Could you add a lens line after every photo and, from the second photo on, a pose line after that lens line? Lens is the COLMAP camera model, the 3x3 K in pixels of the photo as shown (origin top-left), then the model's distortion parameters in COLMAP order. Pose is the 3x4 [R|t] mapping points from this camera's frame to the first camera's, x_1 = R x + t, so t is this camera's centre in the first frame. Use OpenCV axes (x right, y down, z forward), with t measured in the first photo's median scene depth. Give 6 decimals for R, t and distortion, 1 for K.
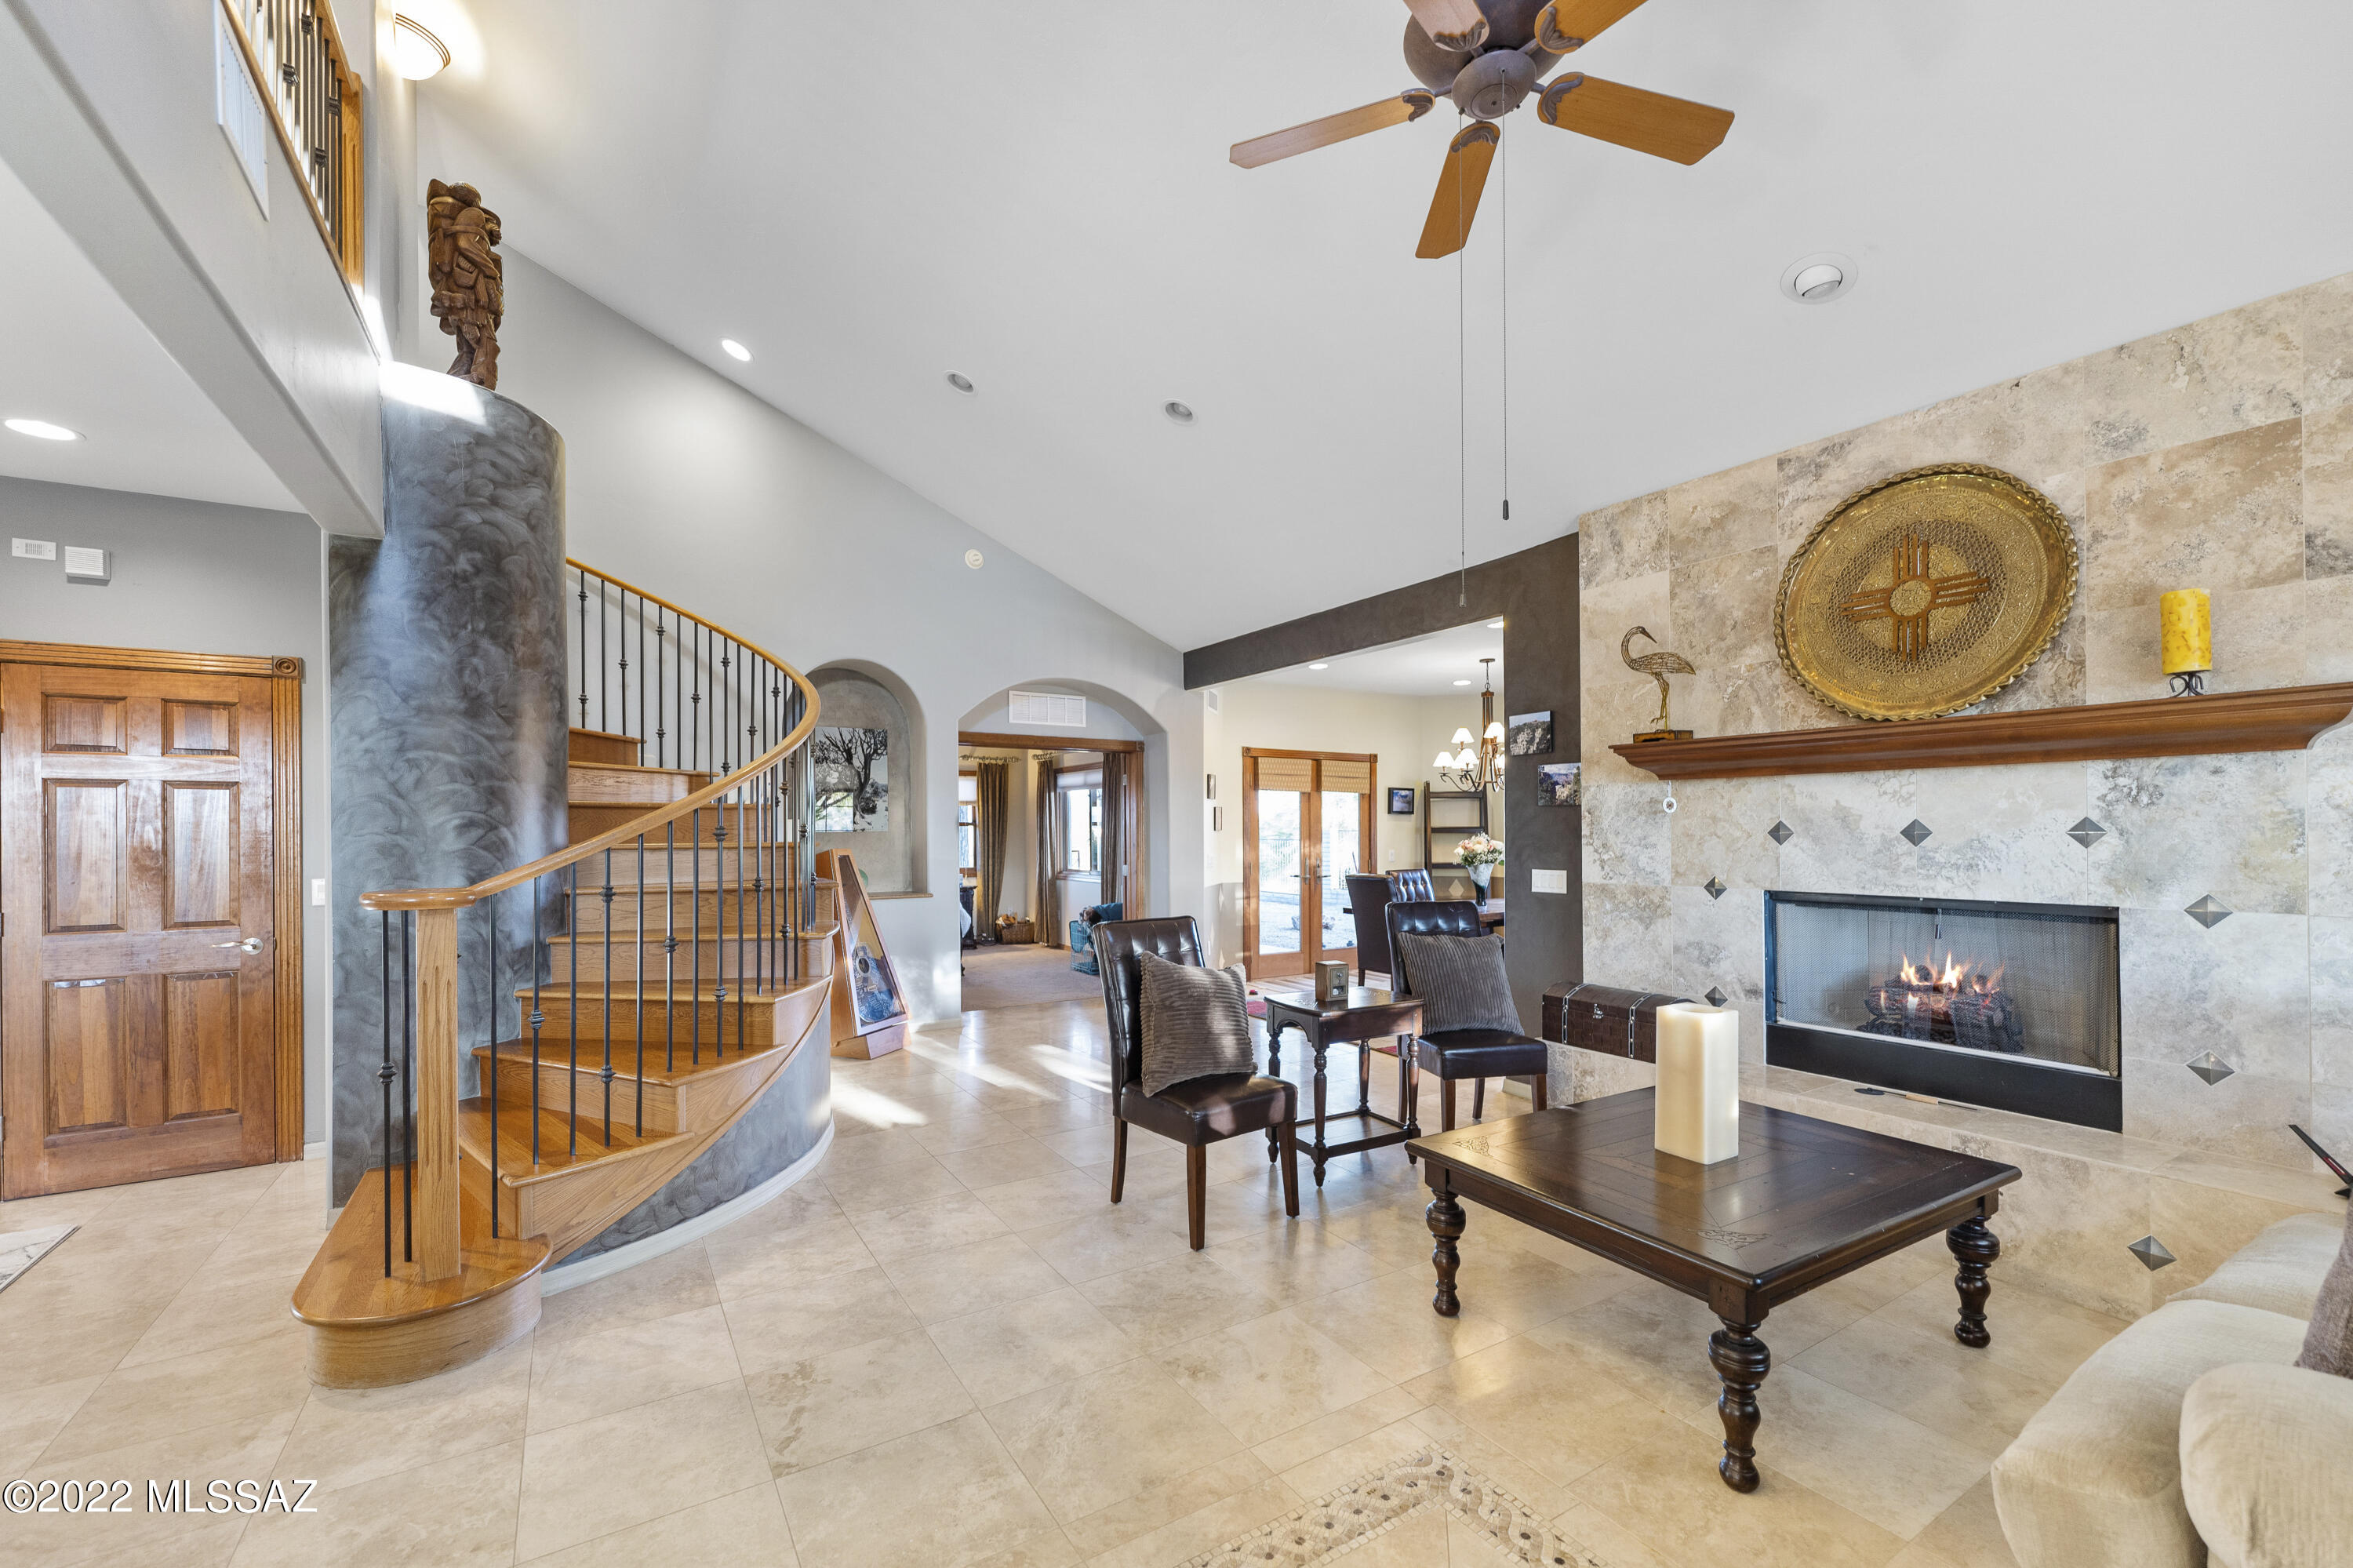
lens RADIAL K [[965.1, 0, 1210.7], [0, 965.1, 834.2], [0, 0, 1]] dist [-0.002604, 0.000406]
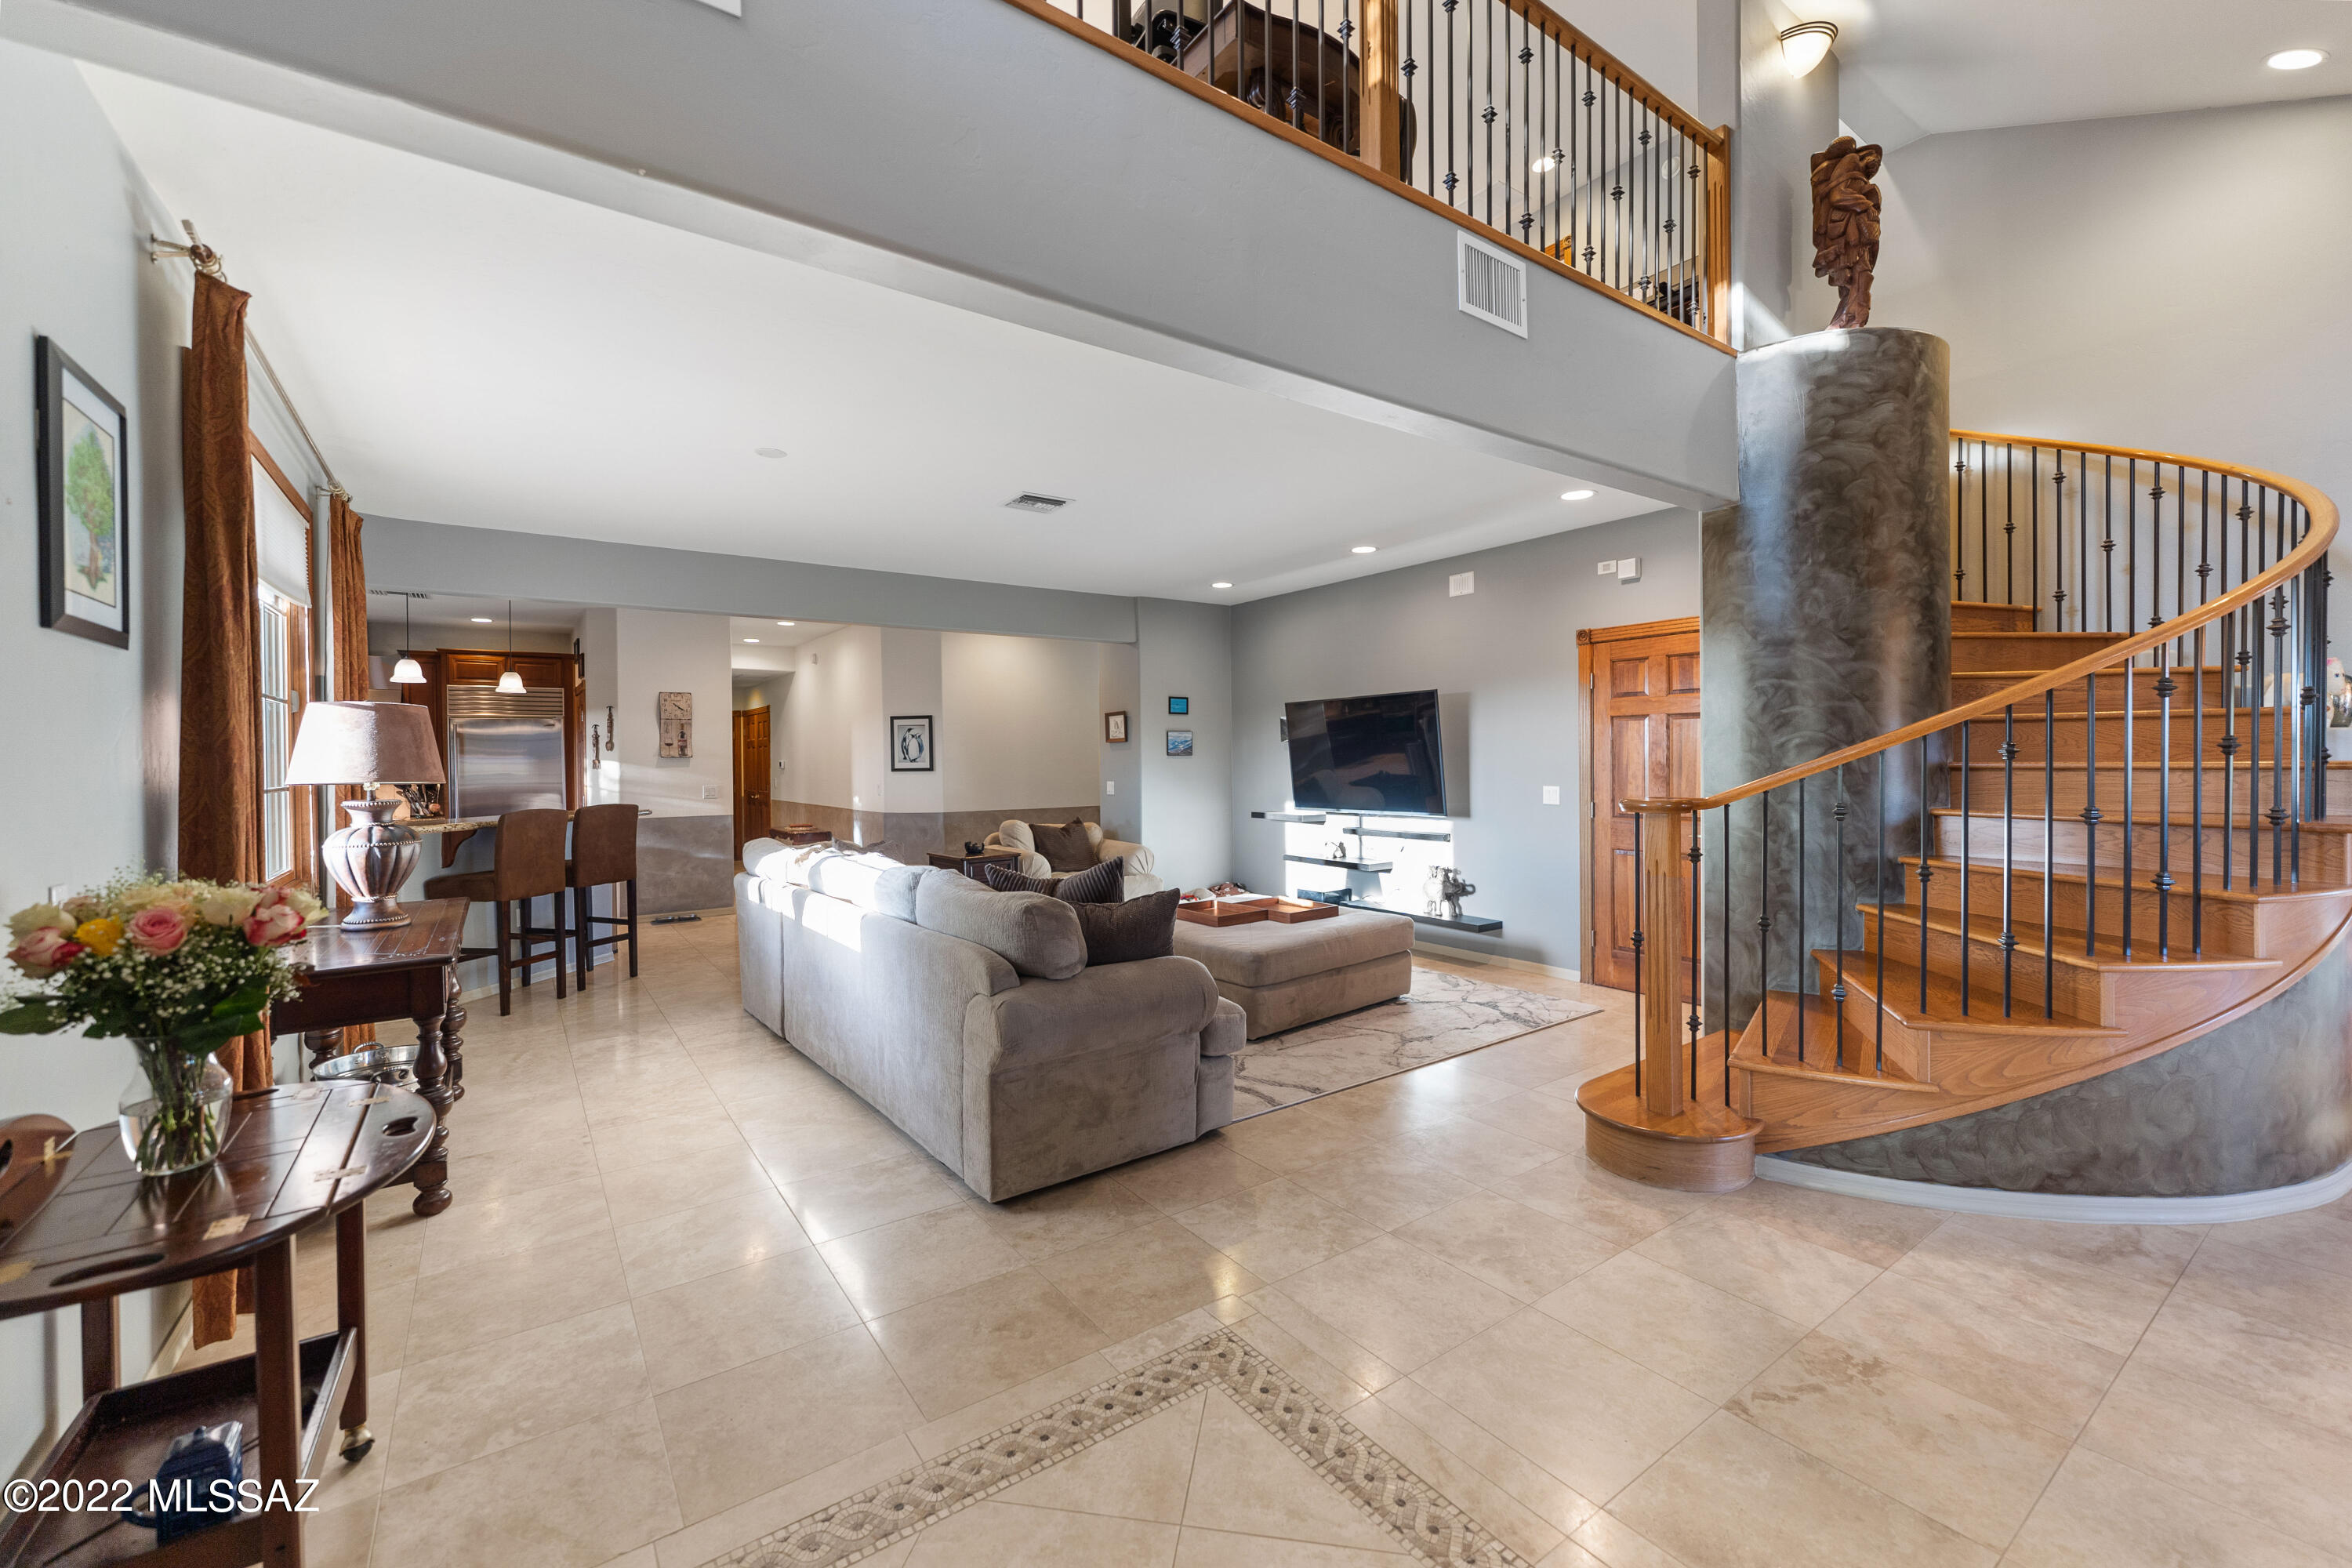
lens RADIAL K [[964.7, 0, 1157.1], [0, 964.7, 768.9], [0, 0, 1]] dist [-0.002604, 0.000406]
pose [[0.022676, 0.015392, -0.999624, 0.282473], [0.004119, 0.999872, 0.015489, -0.000551], [0.999734, -0.004469, 0.022609, 0.224421]]
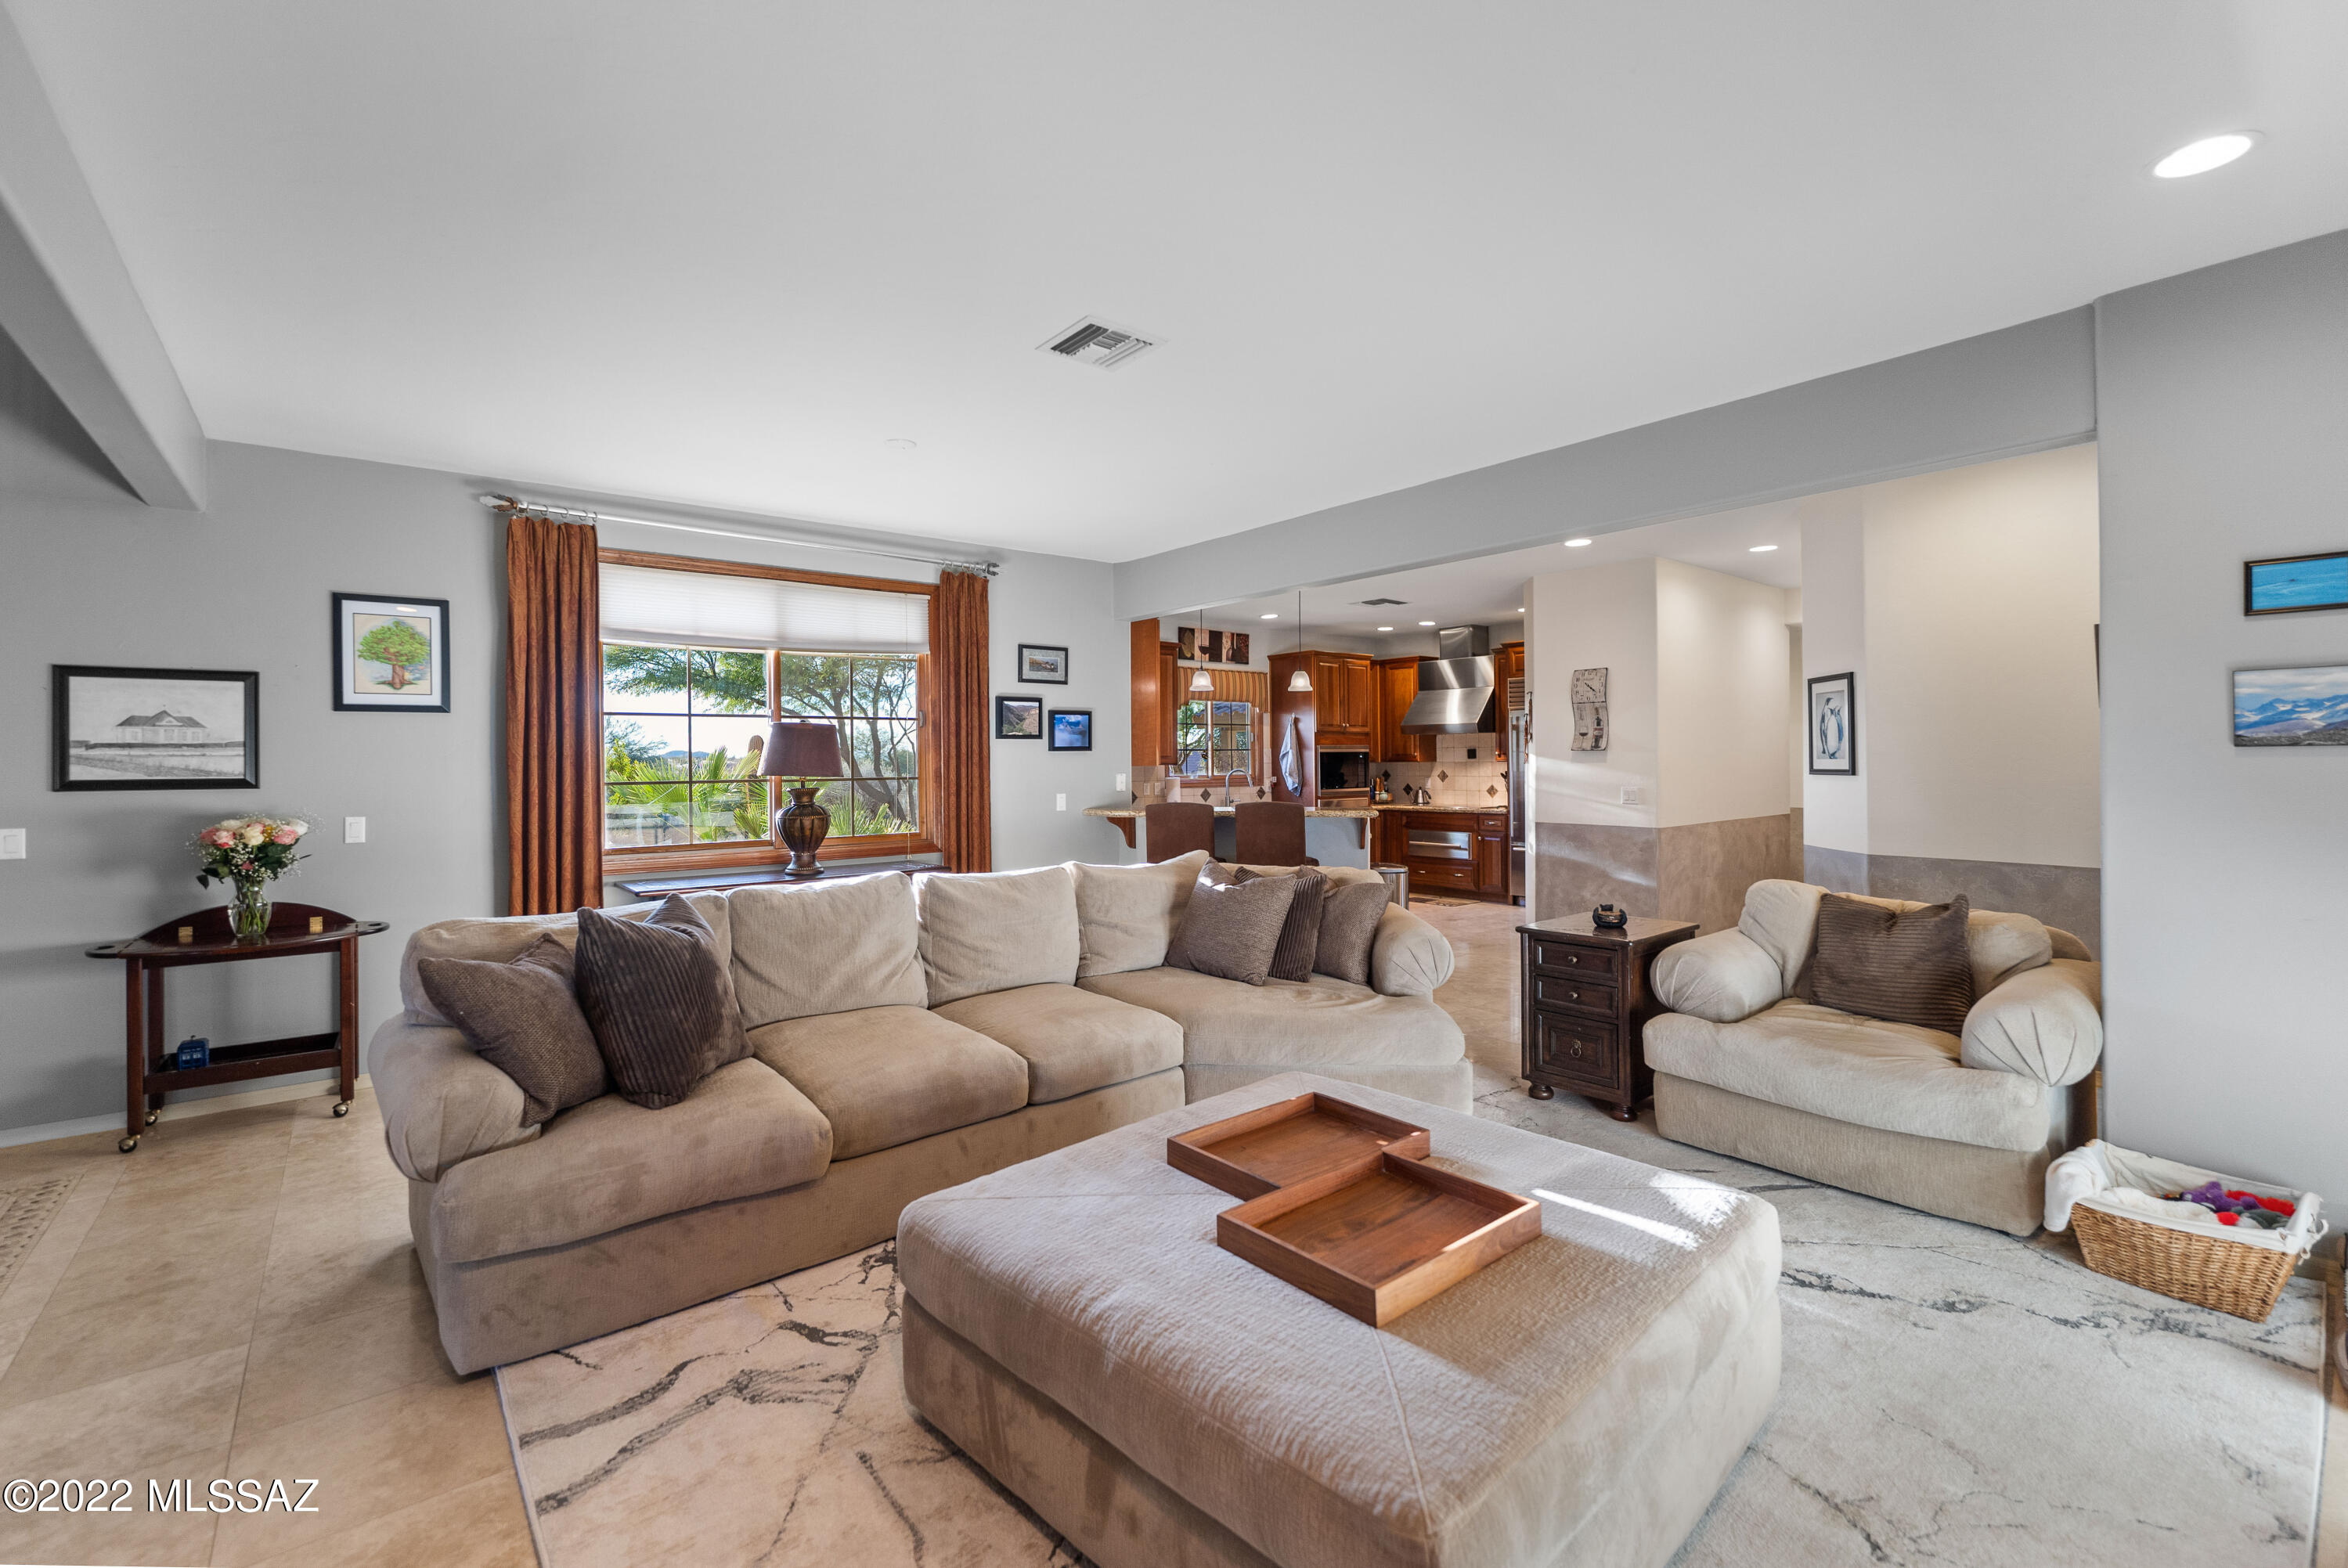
lens RADIAL K [[1010.7, 0, 1200.2], [0, 1010.7, 755.7], [0, 0, 1]] dist [0.003349, 0.000093]
pose [[-0.996649, 0.012520, -0.080828, -1.069697], [0.012243, 0.999917, 0.003923, -0.002677], [0.080871, 0.002920, -0.996720, 0.962129]]
